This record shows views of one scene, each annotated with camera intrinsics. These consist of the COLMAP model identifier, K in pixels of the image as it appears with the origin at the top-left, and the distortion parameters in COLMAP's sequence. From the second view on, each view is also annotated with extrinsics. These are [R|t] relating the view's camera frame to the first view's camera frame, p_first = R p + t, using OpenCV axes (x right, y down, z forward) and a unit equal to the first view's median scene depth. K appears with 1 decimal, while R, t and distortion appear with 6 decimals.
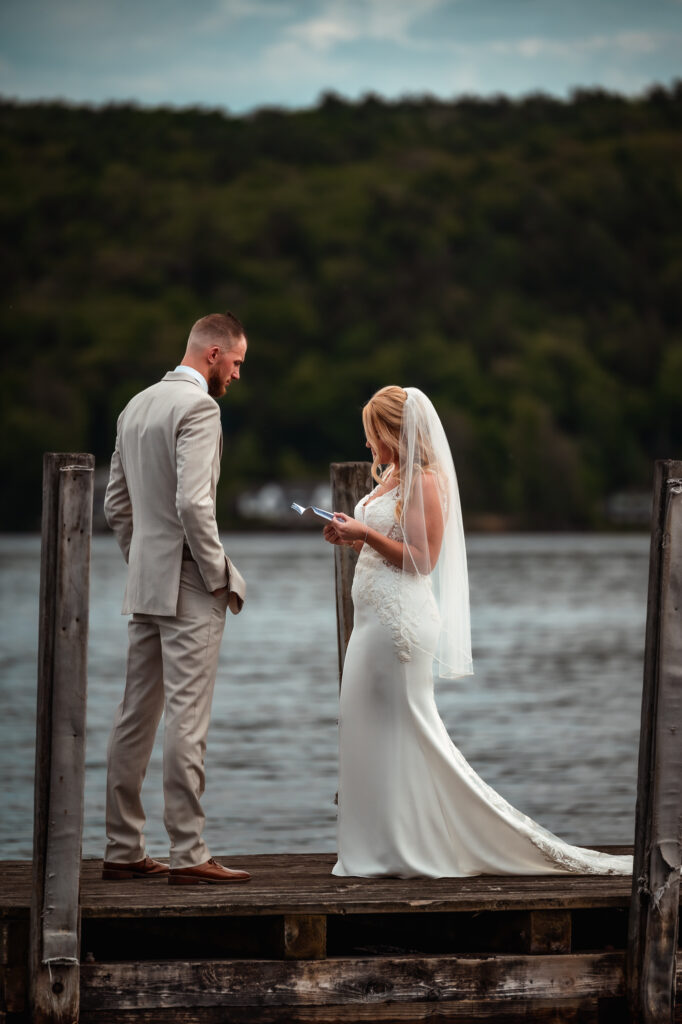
lens RADIAL K [[6008.4, 0, 341.0], [0, 6008.4, 512.0], [0, 0, 1]] dist [-0.067685, 1.688288]
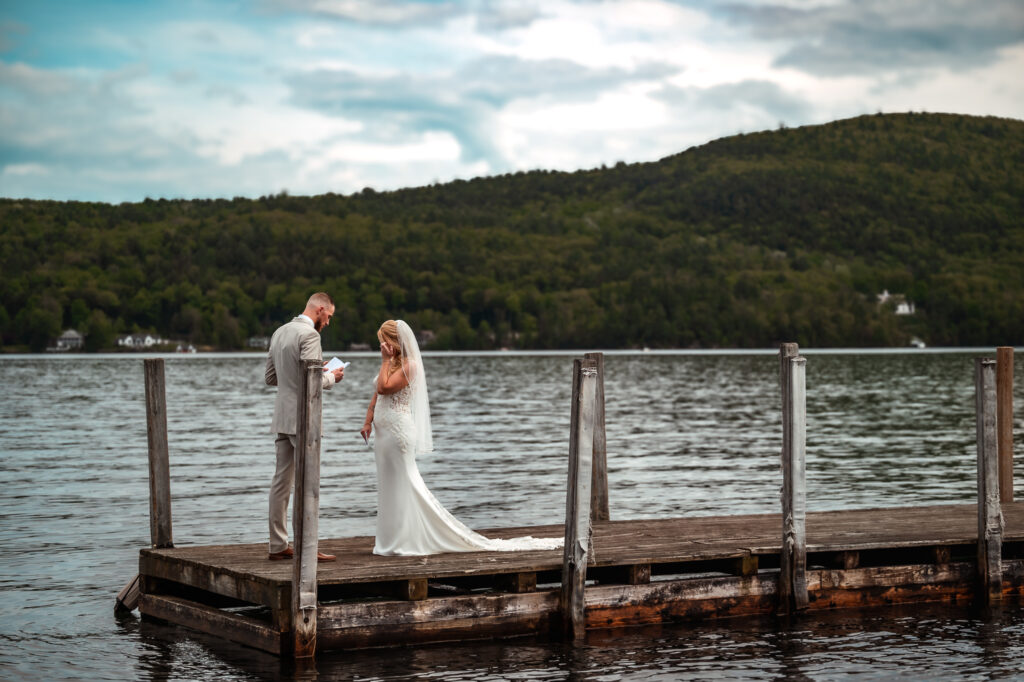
lens RADIAL K [[2082.4, 0, 512.0], [0, 2082.4, 341.0], [0, 0, 1]] dist [-0.019987, -0.086436]
pose [[0.985508, -0.005522, 0.169538, -0.095390], [0.005715, 0.999983, -0.000650, -0.014853], [-0.169532, 0.001610, 0.985523, 0.280523]]
